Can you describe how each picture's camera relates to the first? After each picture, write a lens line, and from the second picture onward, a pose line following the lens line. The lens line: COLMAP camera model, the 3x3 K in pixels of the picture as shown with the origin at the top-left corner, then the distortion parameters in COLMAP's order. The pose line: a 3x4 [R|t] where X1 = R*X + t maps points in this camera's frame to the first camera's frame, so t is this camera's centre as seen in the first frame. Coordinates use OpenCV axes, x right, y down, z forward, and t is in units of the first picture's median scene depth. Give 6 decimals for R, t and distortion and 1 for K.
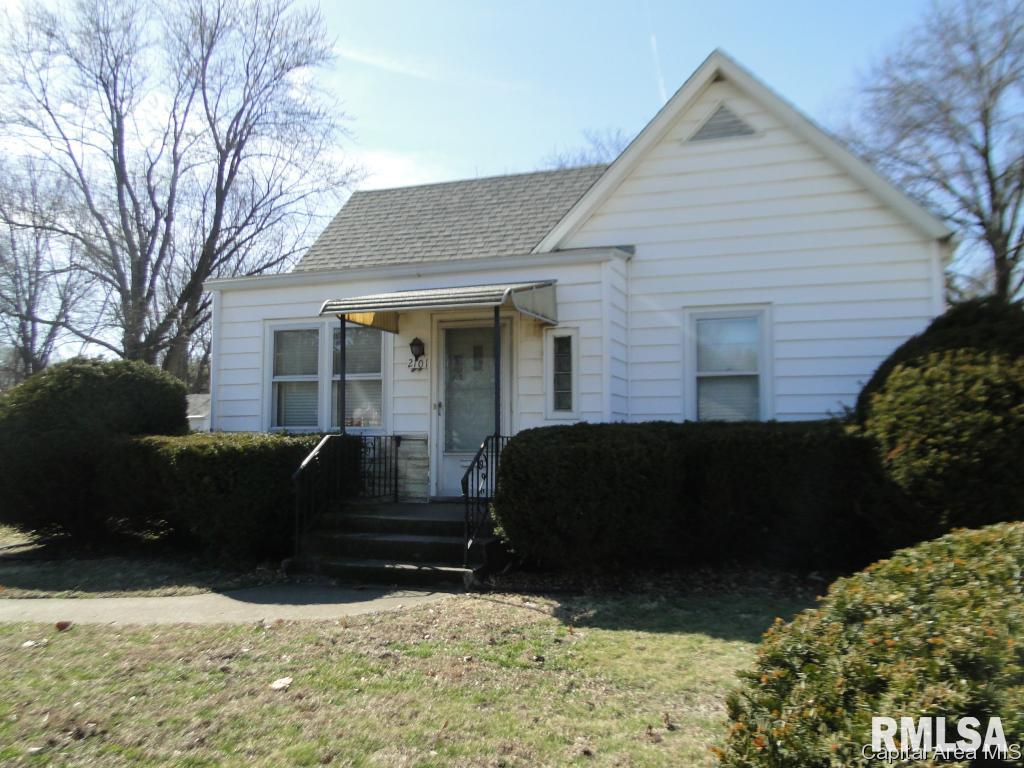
lens RADIAL K [[841.0, 0, 511.9], [0, 841.0, 385.0], [0, 0, 1]] dist [-0.001100, 0.000404]
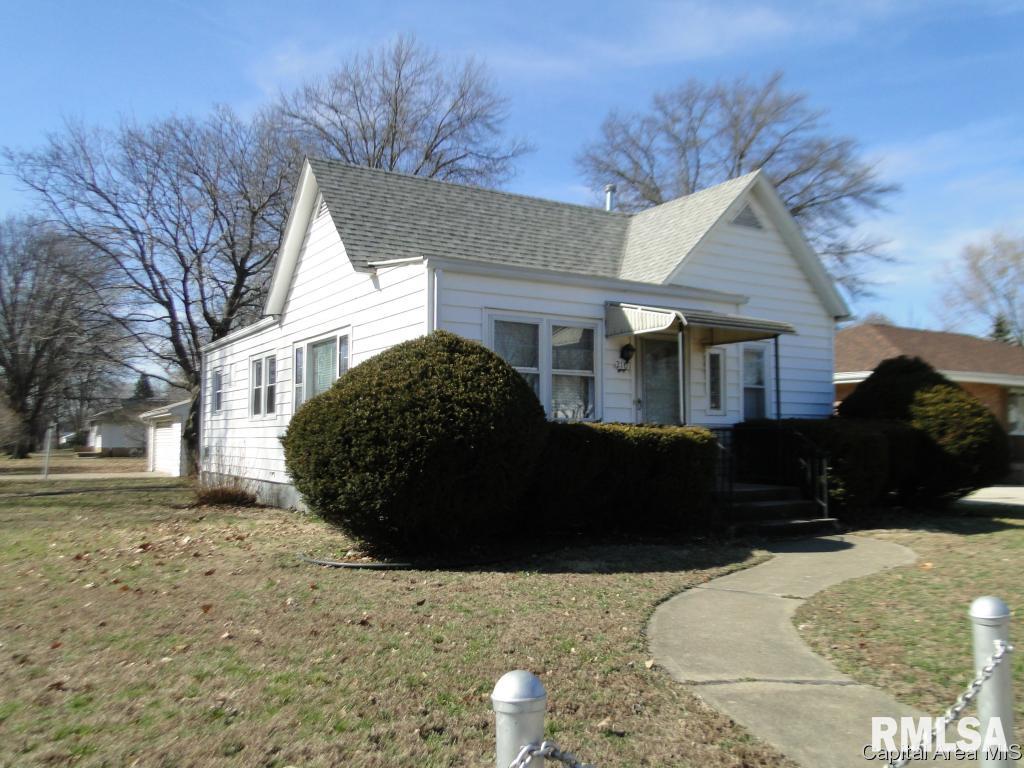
lens RADIAL K [[841.0, 0, 512.0], [0, 841.0, 383.6], [0, 0, 1]] dist [-0.001100, 0.000404]
pose [[0.629803, 0.050331, 0.775122, -1.183279], [-0.049923, 0.998458, -0.024269, 0.038238], [-0.775149, -0.023411, 0.631345, 0.395346]]
